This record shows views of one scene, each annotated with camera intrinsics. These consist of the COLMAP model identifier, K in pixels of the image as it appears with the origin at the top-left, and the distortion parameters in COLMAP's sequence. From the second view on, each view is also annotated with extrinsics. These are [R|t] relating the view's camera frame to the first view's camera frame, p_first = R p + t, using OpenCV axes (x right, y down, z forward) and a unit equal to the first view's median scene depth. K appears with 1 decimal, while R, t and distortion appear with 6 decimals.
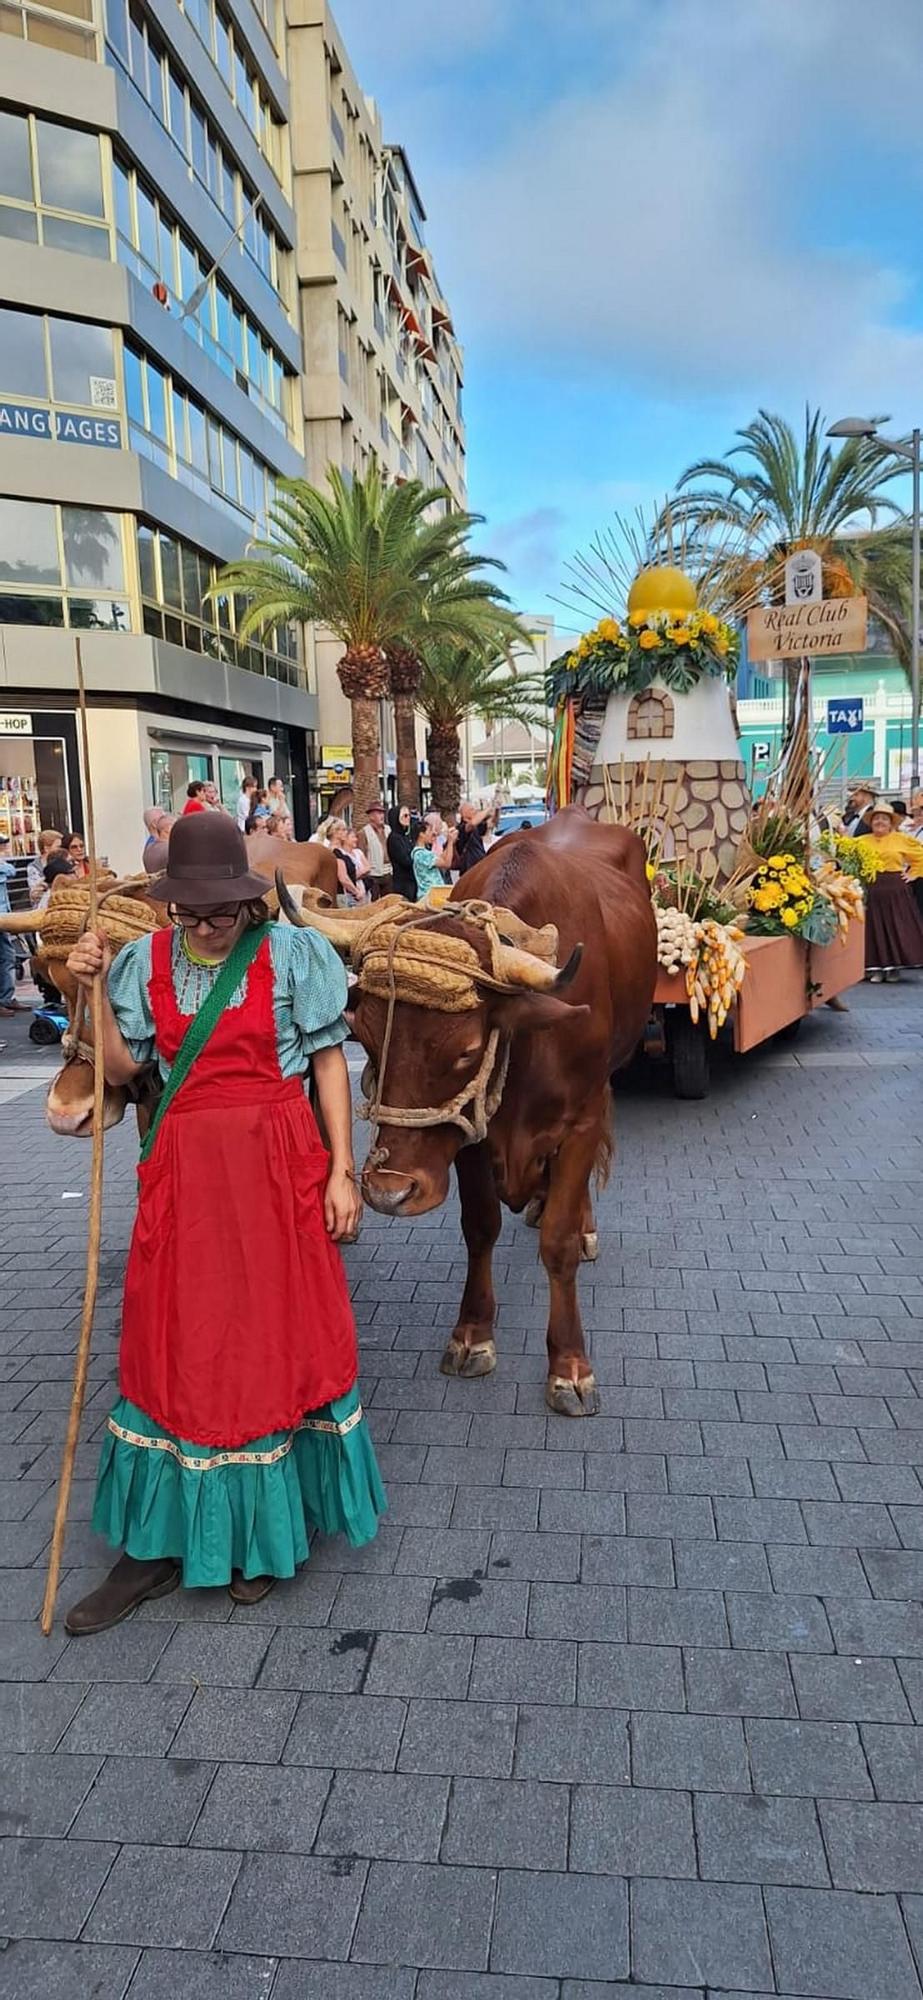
lens RADIAL K [[1327.7, 0, 461.5], [0, 1327.7, 1000.0], [0, 0, 1]] dist [-0.004512, -0.003291]
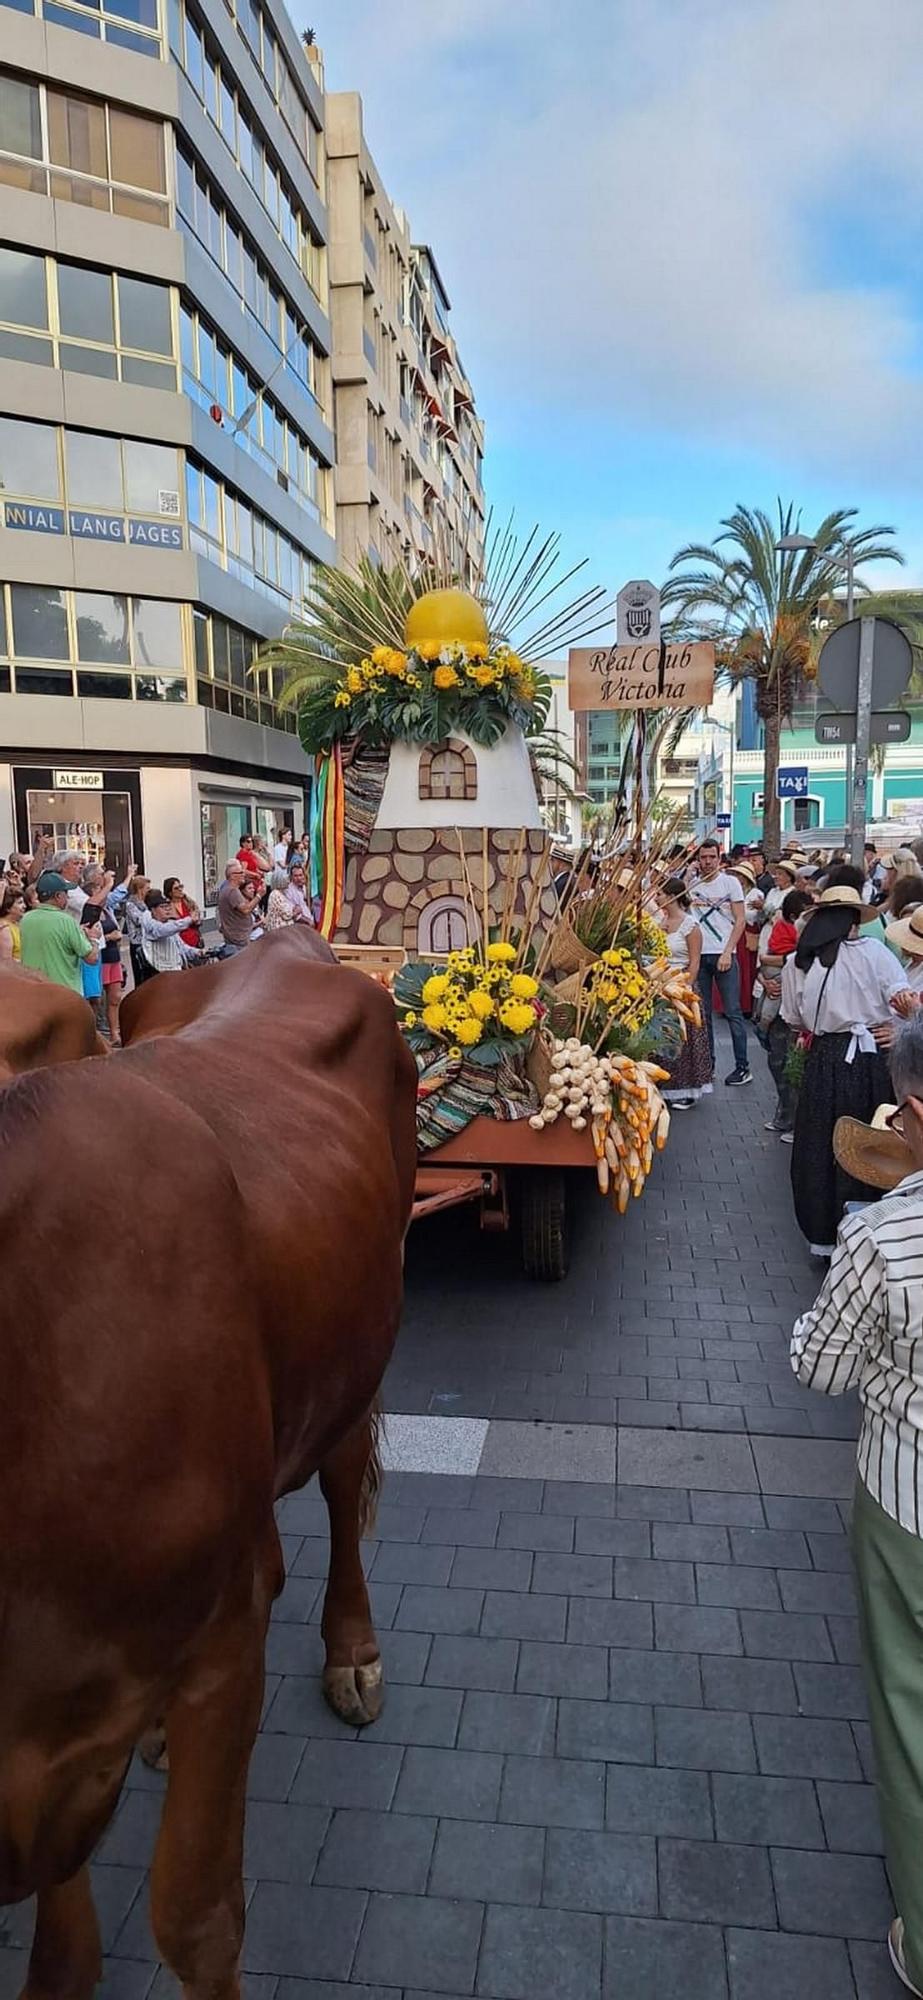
lens RADIAL K [[1331.4, 0, 440.9], [0, 1331.4, 999.6], [0, 0, 1]] dist [-0.000299, -0.000395]
pose [[0.999461, 0.015826, -0.028774, 0.009862], [-0.016675, 0.999426, -0.029503, 0.011833], [0.028291, 0.029967, 0.999150, -0.117362]]
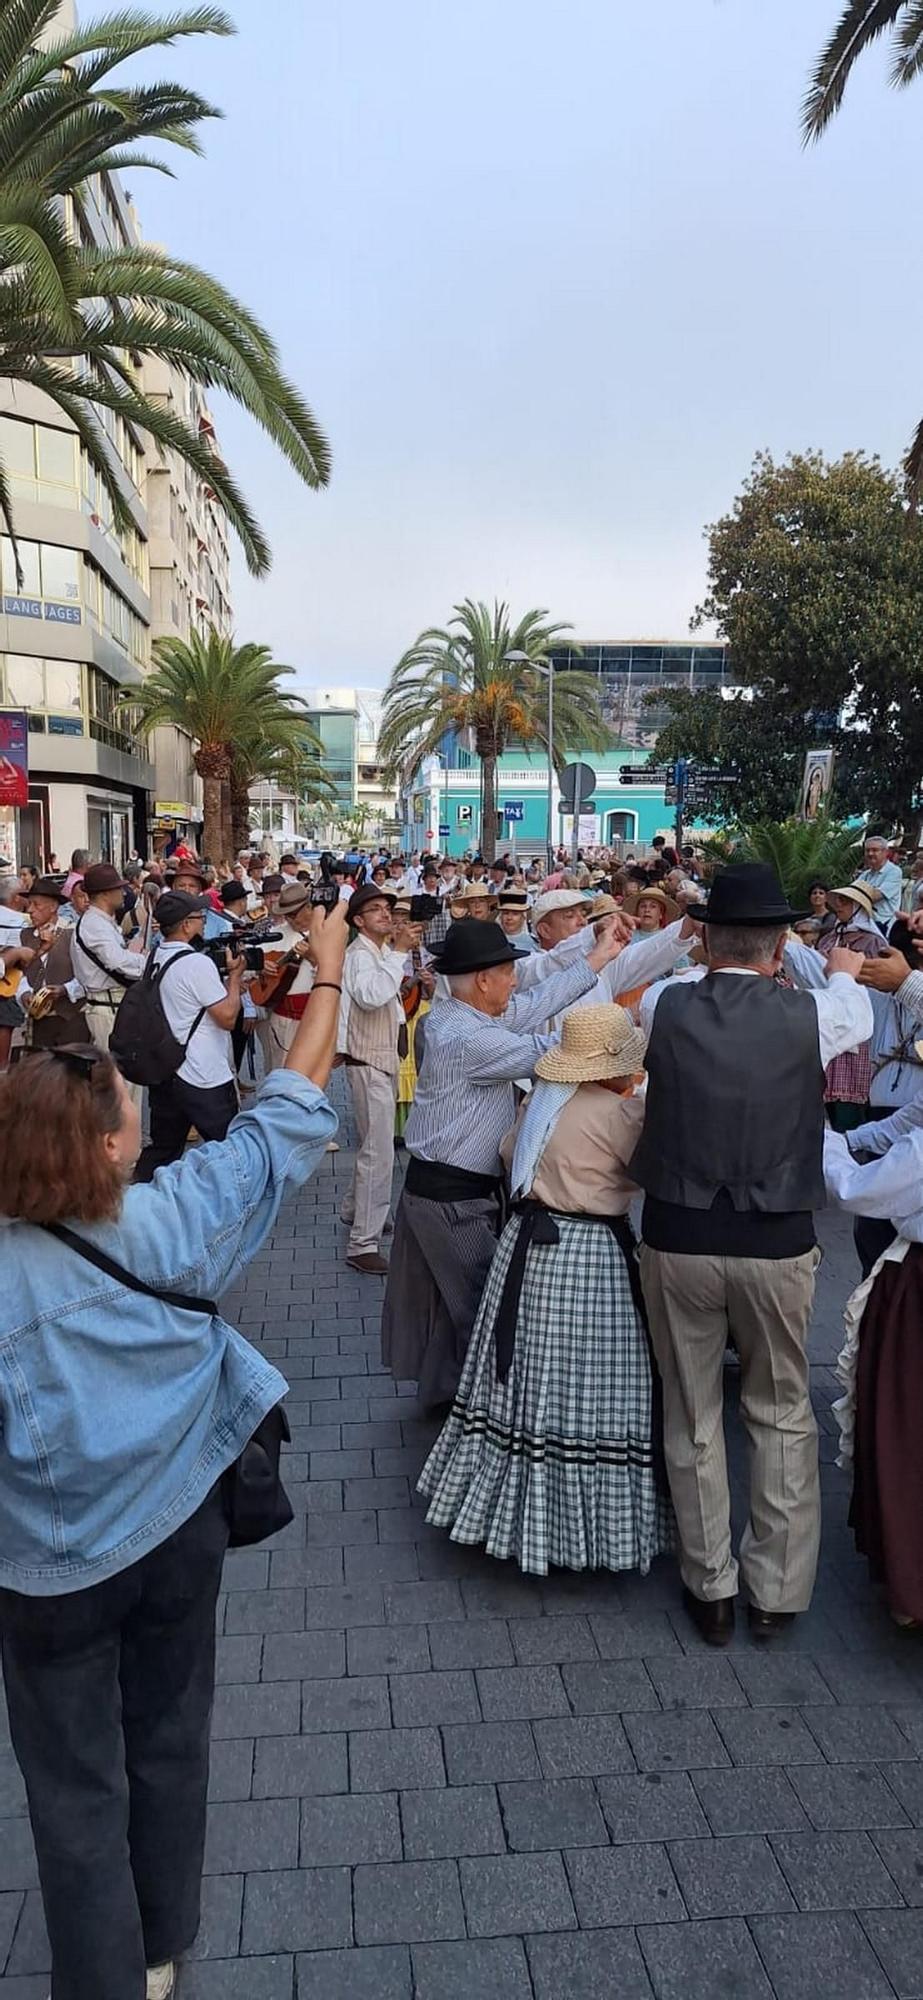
lens RADIAL K [[1327.7, 0, 461.5], [0, 1327.7, 1000.0], [0, 0, 1]] dist [-0.004512, -0.003291]
pose [[0.976395, 0.011123, 0.215705, -0.103222], [-0.004592, 0.999516, -0.030755, 0.063960], [-0.215943, 0.029039, 0.975974, -0.471099]]
